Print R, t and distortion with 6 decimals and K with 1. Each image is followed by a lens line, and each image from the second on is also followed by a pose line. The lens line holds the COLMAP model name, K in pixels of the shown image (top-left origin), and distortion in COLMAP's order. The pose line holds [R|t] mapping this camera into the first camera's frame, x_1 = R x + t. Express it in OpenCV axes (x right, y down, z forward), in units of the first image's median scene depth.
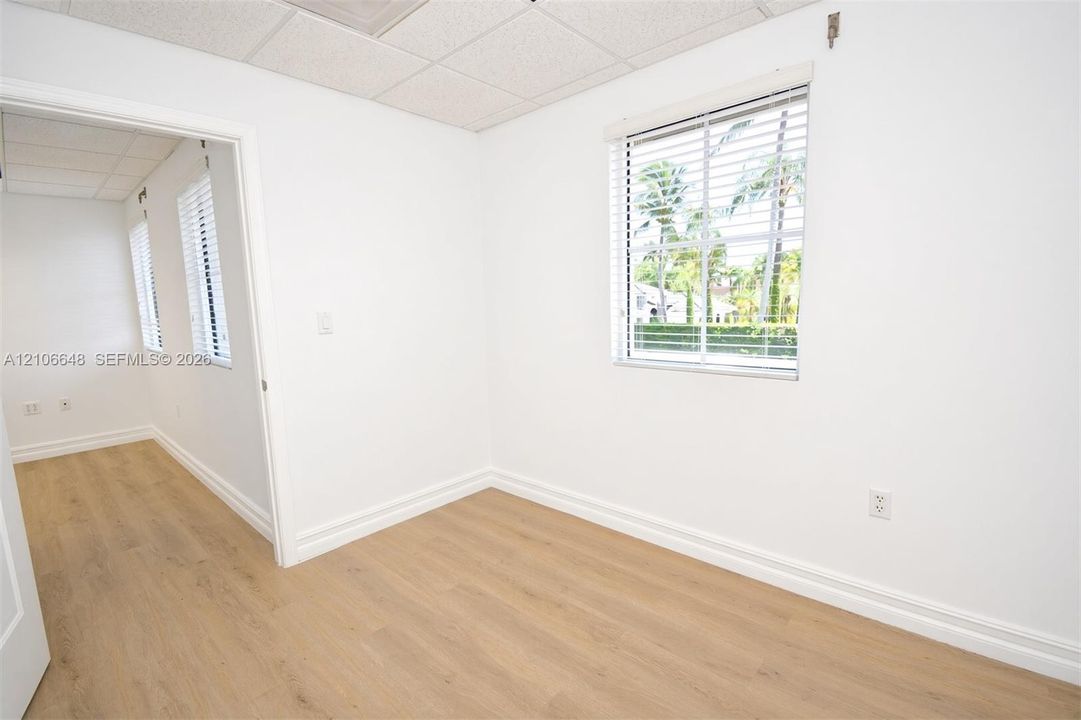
lens RADIAL K [[494.0, 0, 540.5], [0, 494.0, 360.0], [0, 0, 1]] dist [0.028274, -0.029712]
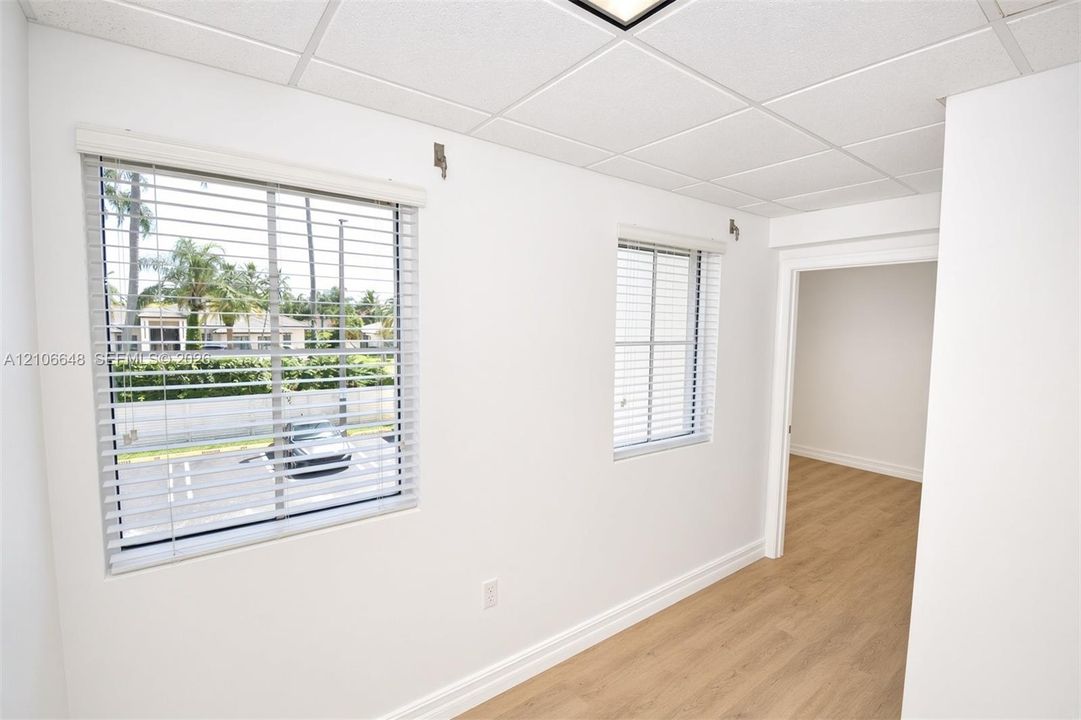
lens RADIAL K [[494.0, 0, 540.5], [0, 494.0, 360.0], [0, 0, 1]] dist [0.028274, -0.029712]
pose [[0.207603, -0.080815, 0.974869, -1.614211], [0.133455, 0.989603, 0.053616, -0.226275], [-0.969067, 0.118970, 0.216229, 1.066904]]
